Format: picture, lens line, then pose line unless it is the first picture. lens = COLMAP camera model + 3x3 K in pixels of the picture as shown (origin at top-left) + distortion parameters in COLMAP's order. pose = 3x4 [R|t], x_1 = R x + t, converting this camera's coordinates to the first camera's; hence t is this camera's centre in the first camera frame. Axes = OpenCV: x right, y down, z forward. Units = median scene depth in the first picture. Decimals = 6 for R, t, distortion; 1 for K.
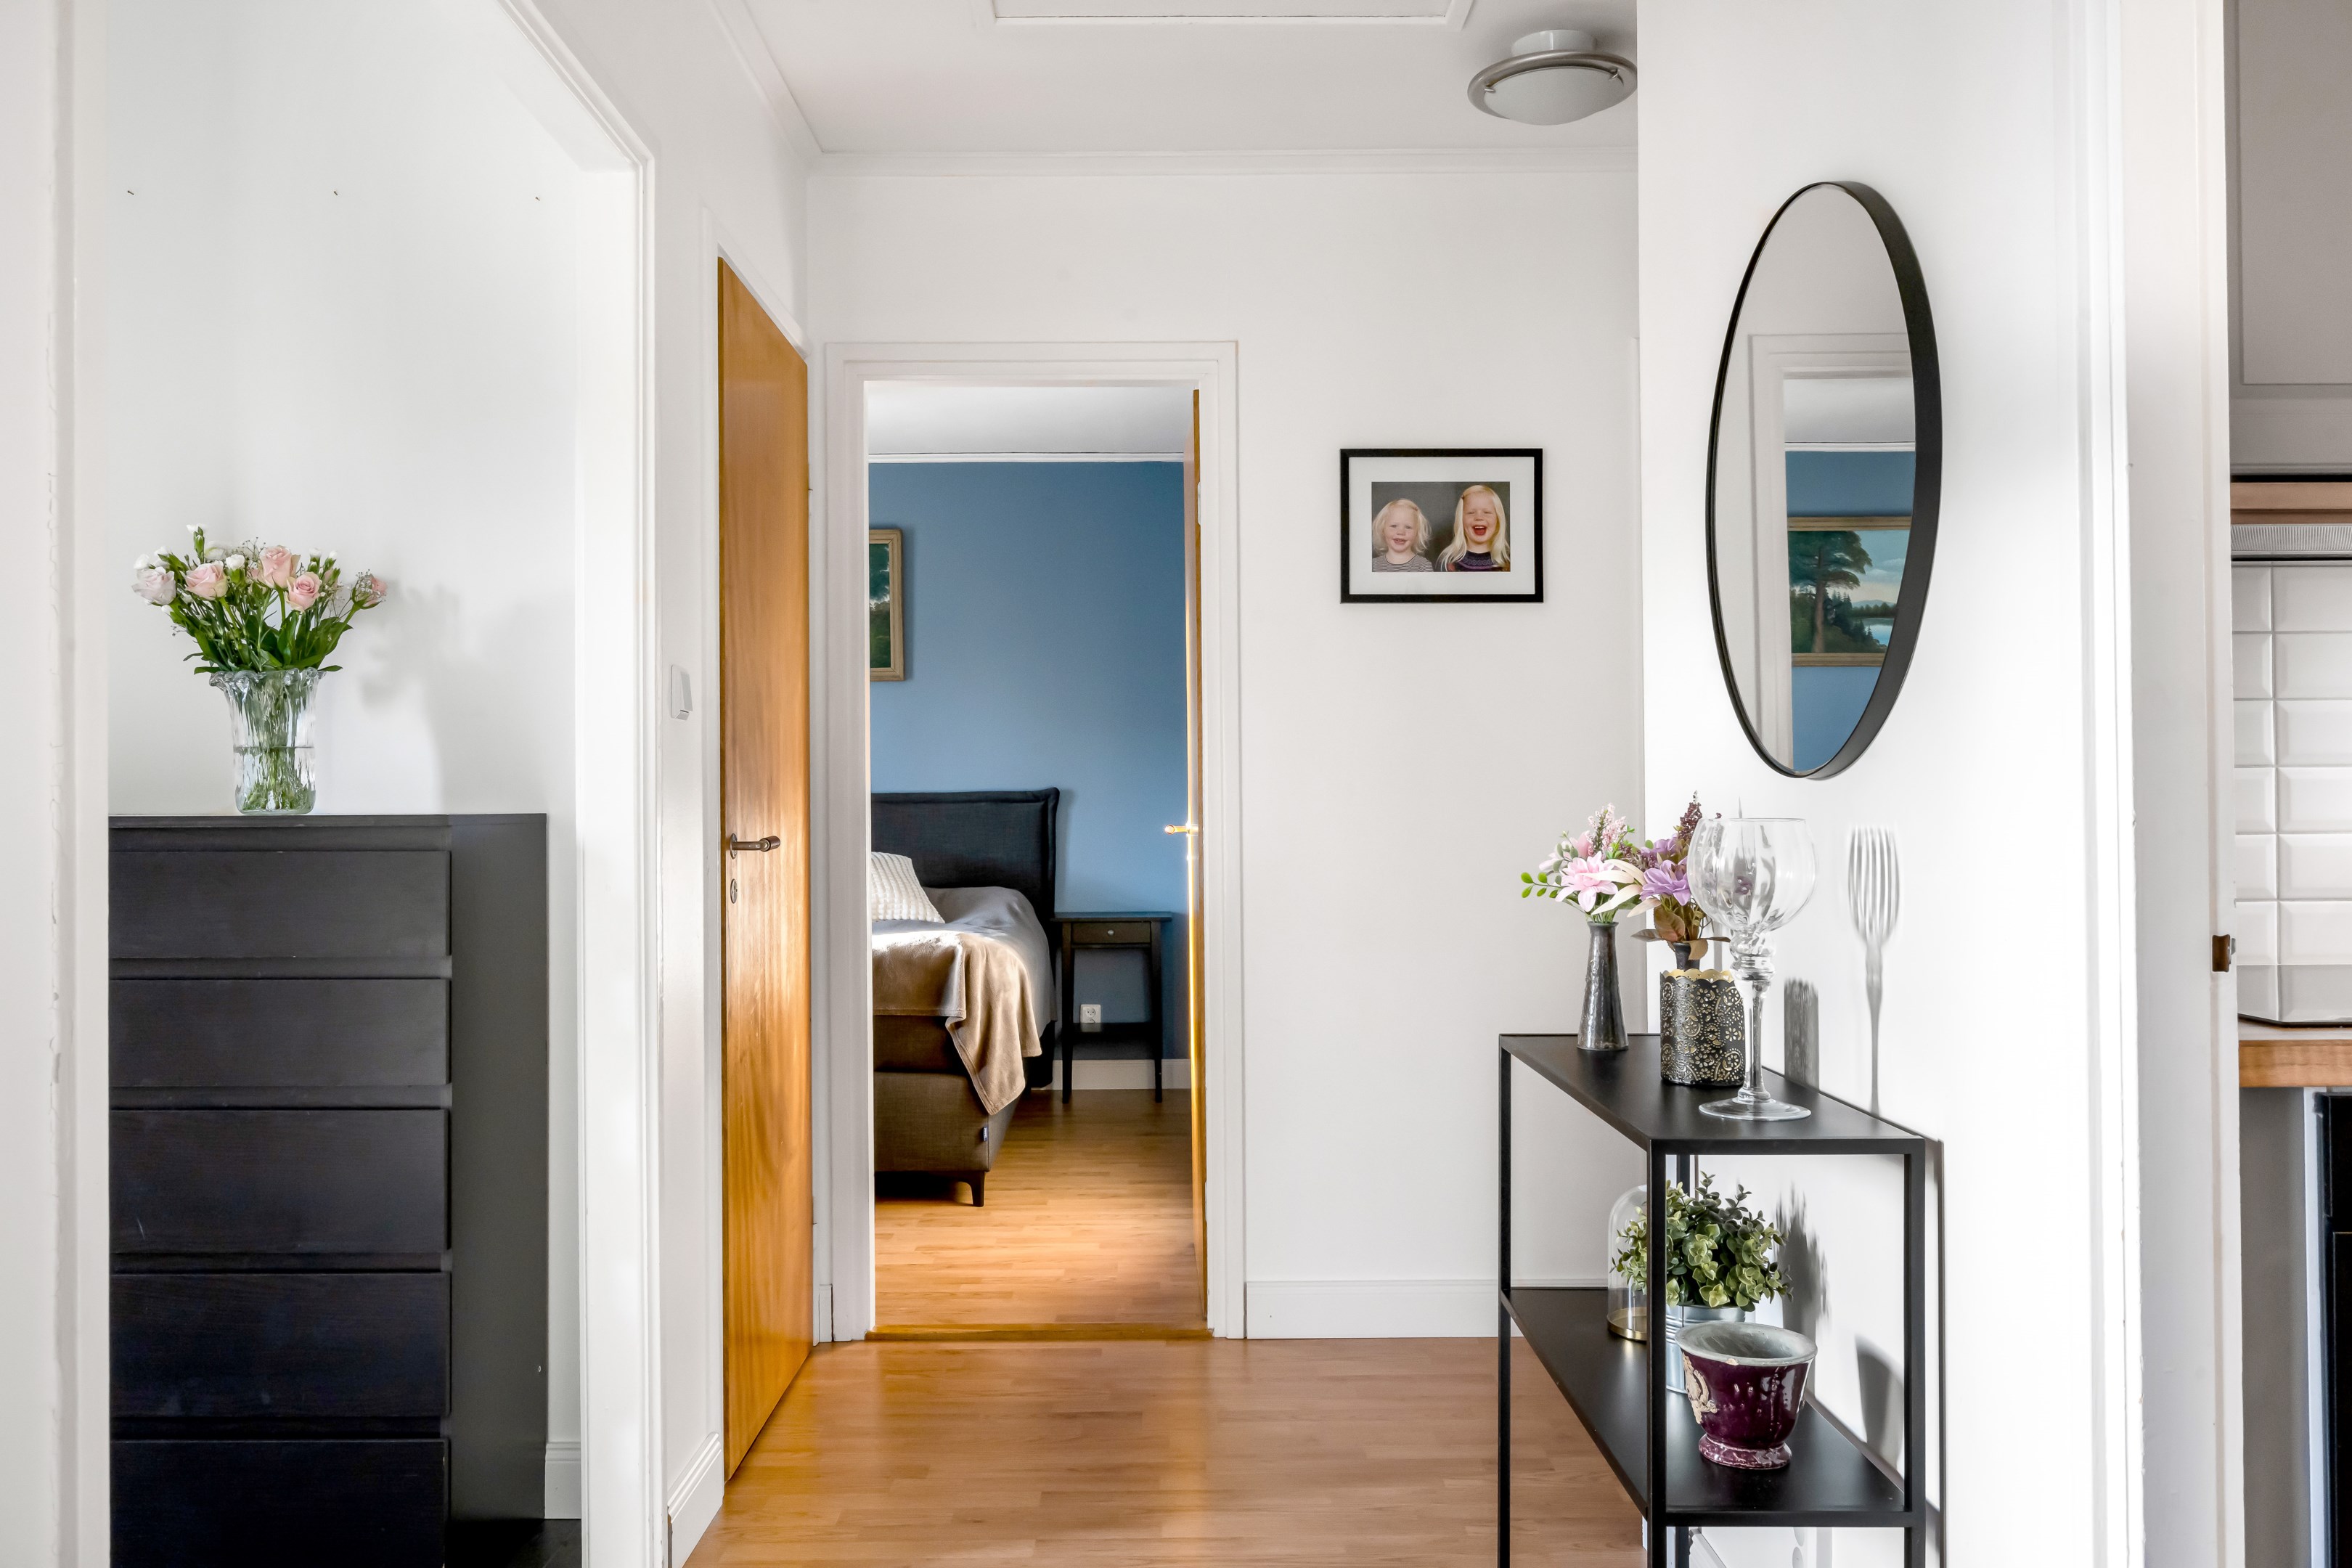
lens RADIAL K [[1520.4, 0, 1176.0], [0, 1520.4, 784.0], [0, 0, 1]] dist [-0.000696, -0.002299]
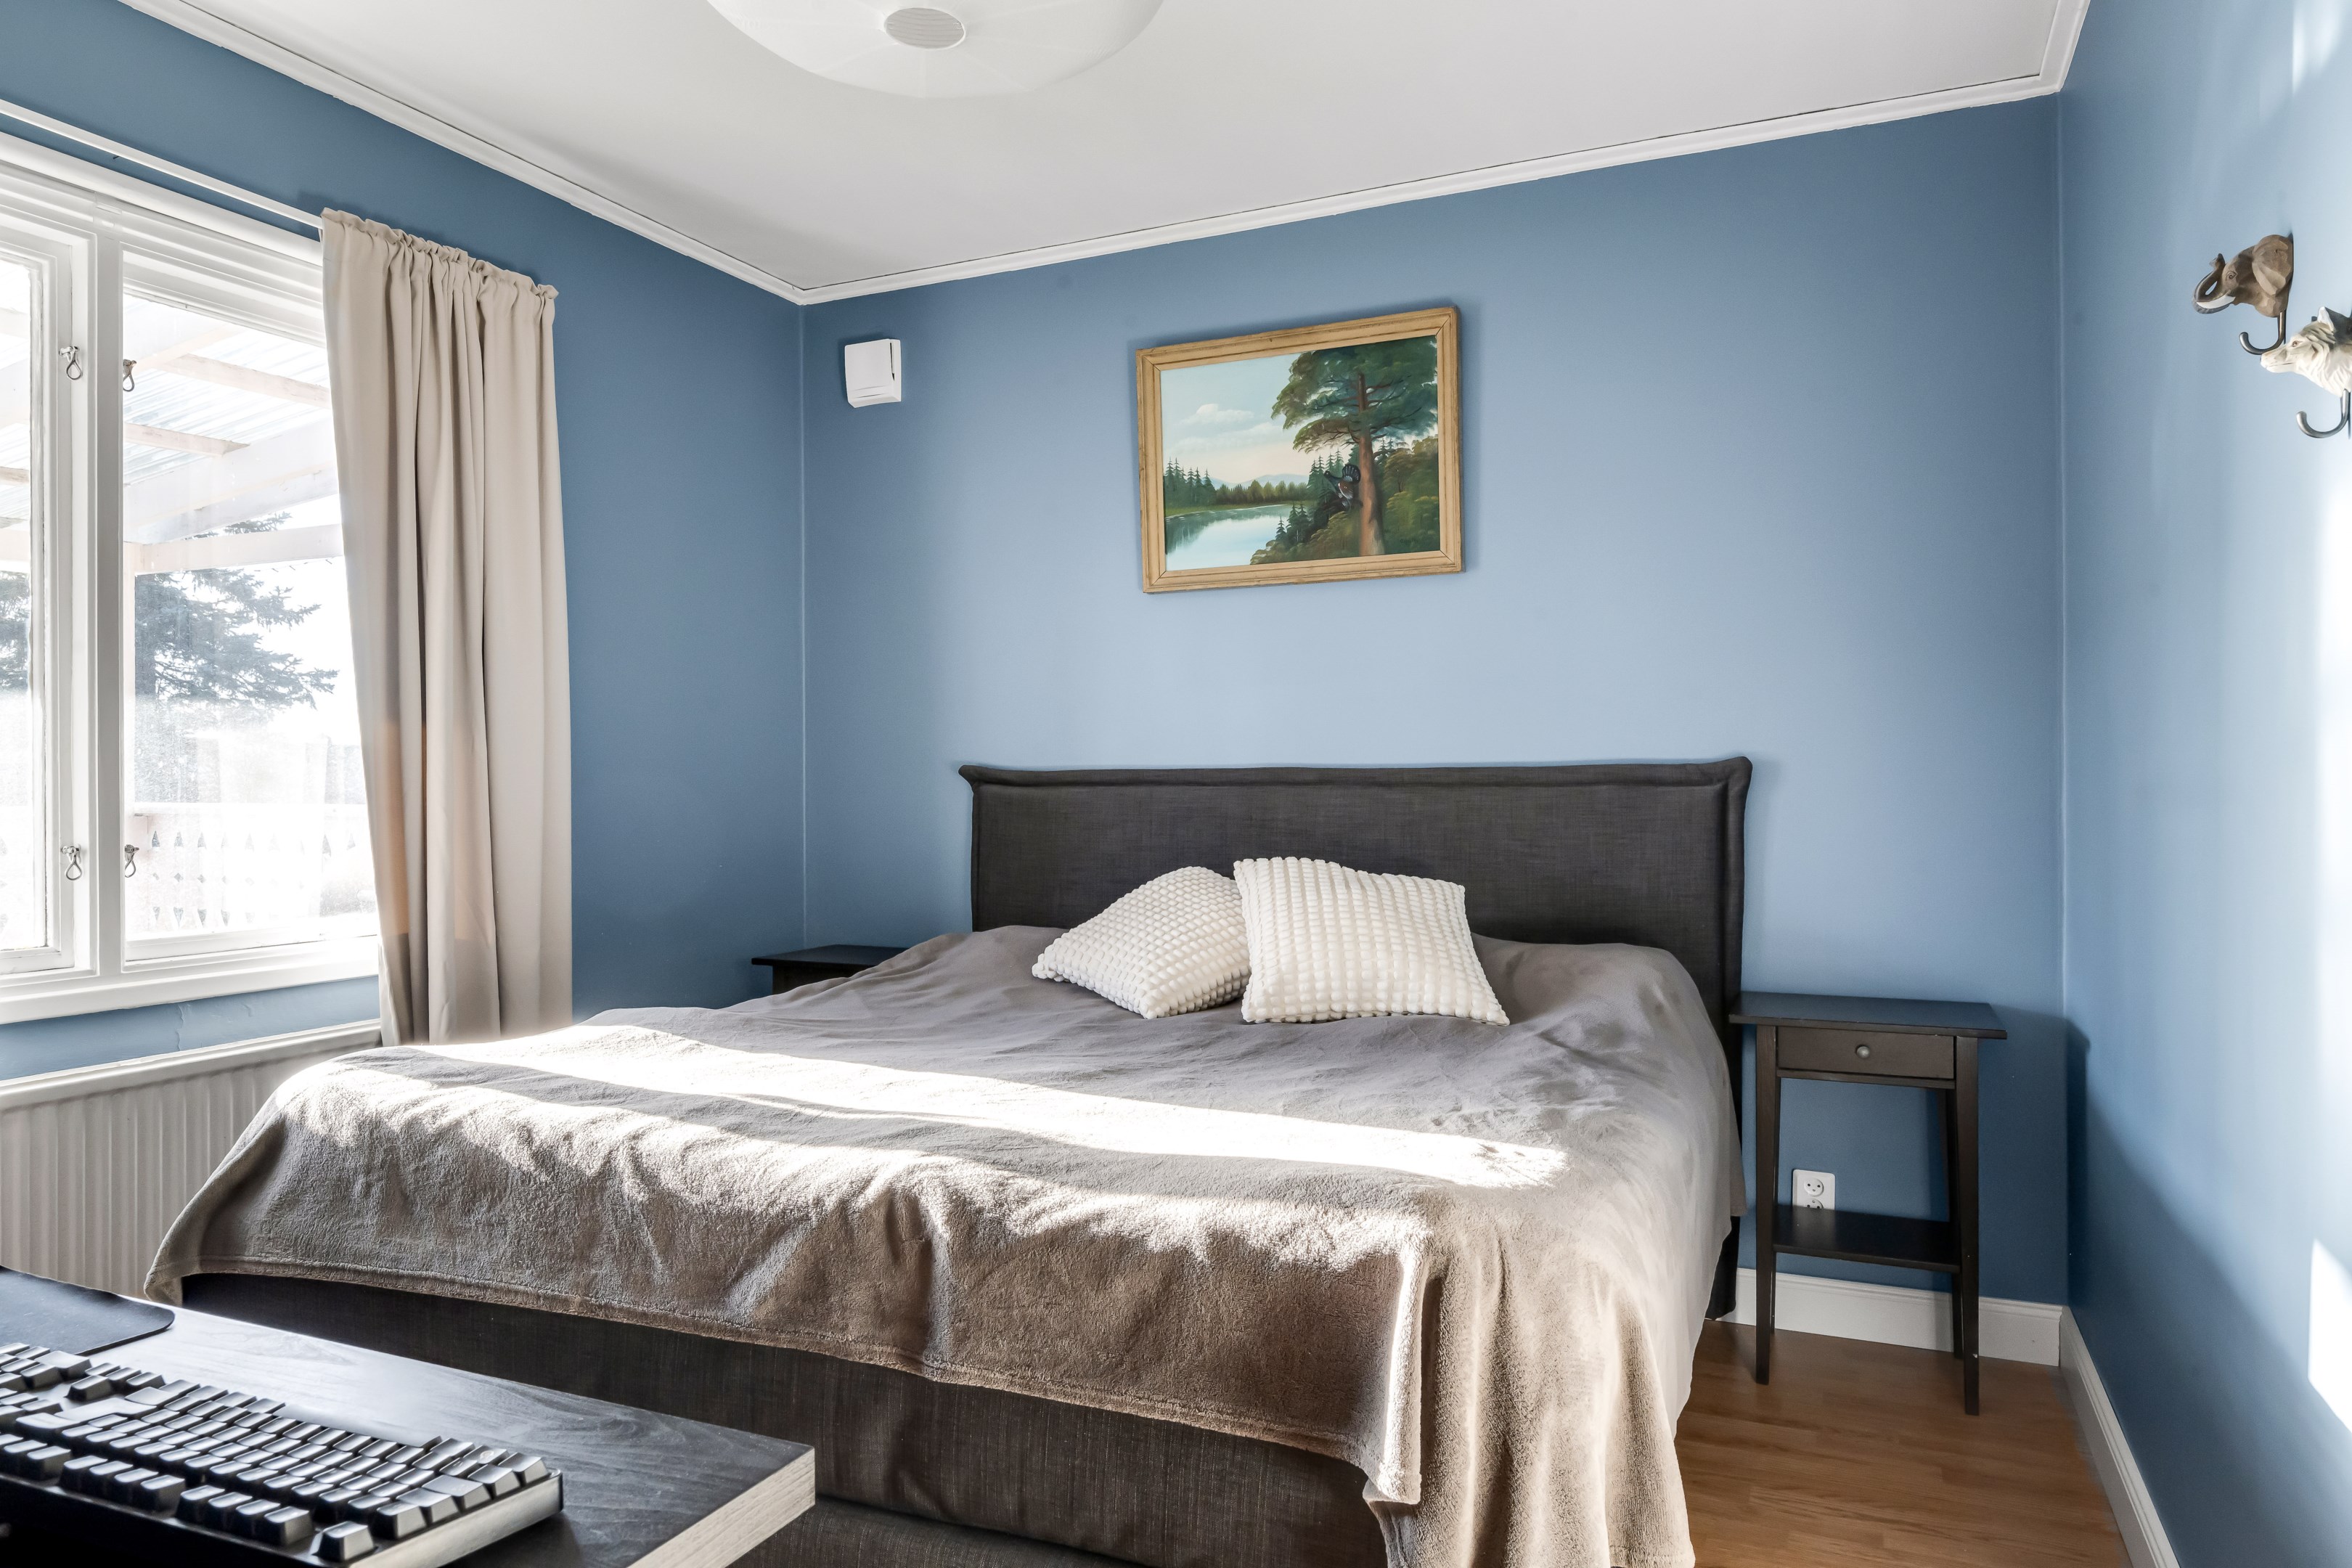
lens RADIAL K [[1520.4, 0, 1176.0], [0, 1520.4, 784.0], [0, 0, 1]] dist [-0.000696, -0.002299]
pose [[0.905353, 0.003058, -0.424648, -0.033209], [0.002744, 0.999911, 0.013052, 0.004357], [0.424650, -0.012982, 0.905265, 0.436802]]
